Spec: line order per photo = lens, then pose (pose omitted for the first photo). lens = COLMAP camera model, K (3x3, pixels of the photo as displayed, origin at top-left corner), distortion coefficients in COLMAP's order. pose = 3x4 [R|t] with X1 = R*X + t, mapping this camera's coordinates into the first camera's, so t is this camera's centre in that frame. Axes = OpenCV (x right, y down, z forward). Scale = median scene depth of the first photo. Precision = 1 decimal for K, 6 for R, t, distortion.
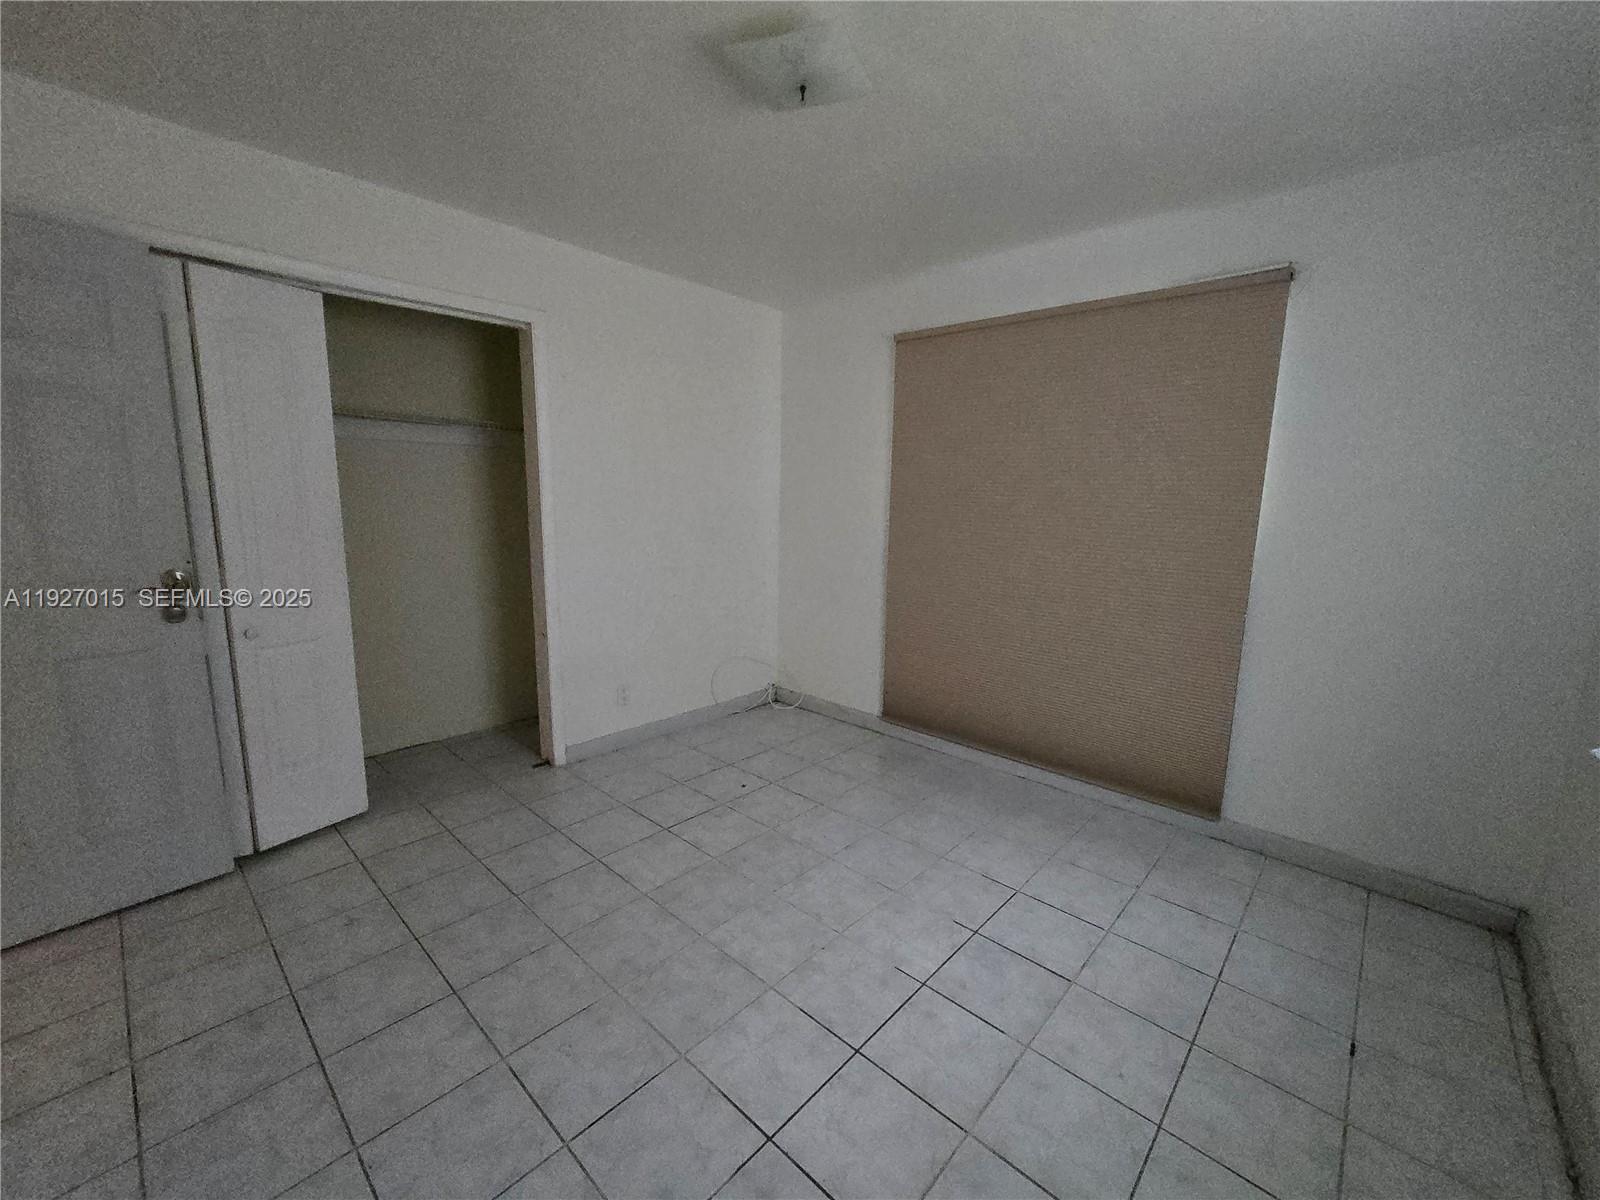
lens RADIAL K [[657.9, 0, 803.4], [0, 657.9, 592.8], [0, 0, 1]] dist [-0.003117, 0.001617]
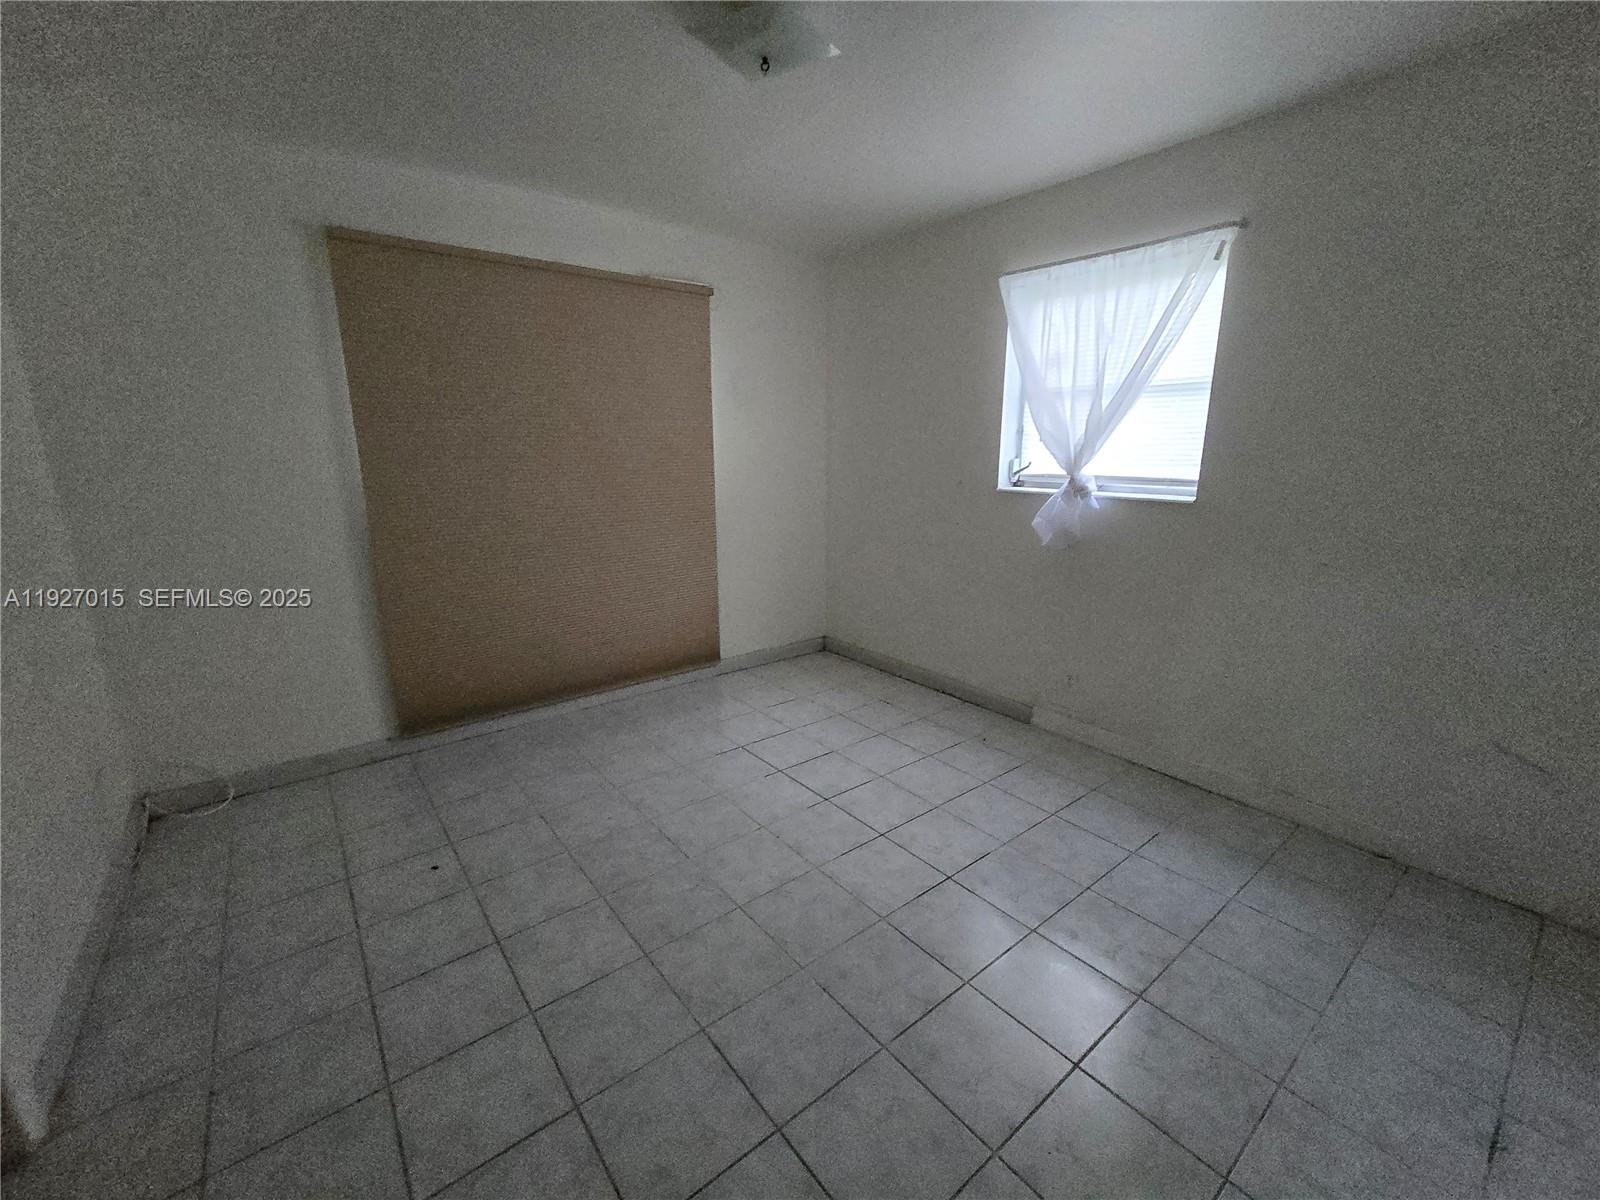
lens RADIAL K [[657.9, 0, 803.3], [0, 657.9, 605.6], [0, 0, 1]] dist [-0.003117, 0.001617]
pose [[0.154695, -0.254377, 0.954653, -0.844583], [0.159049, 0.960093, 0.230053, -0.105943], [-0.975076, 0.116249, 0.188980, 0.586523]]
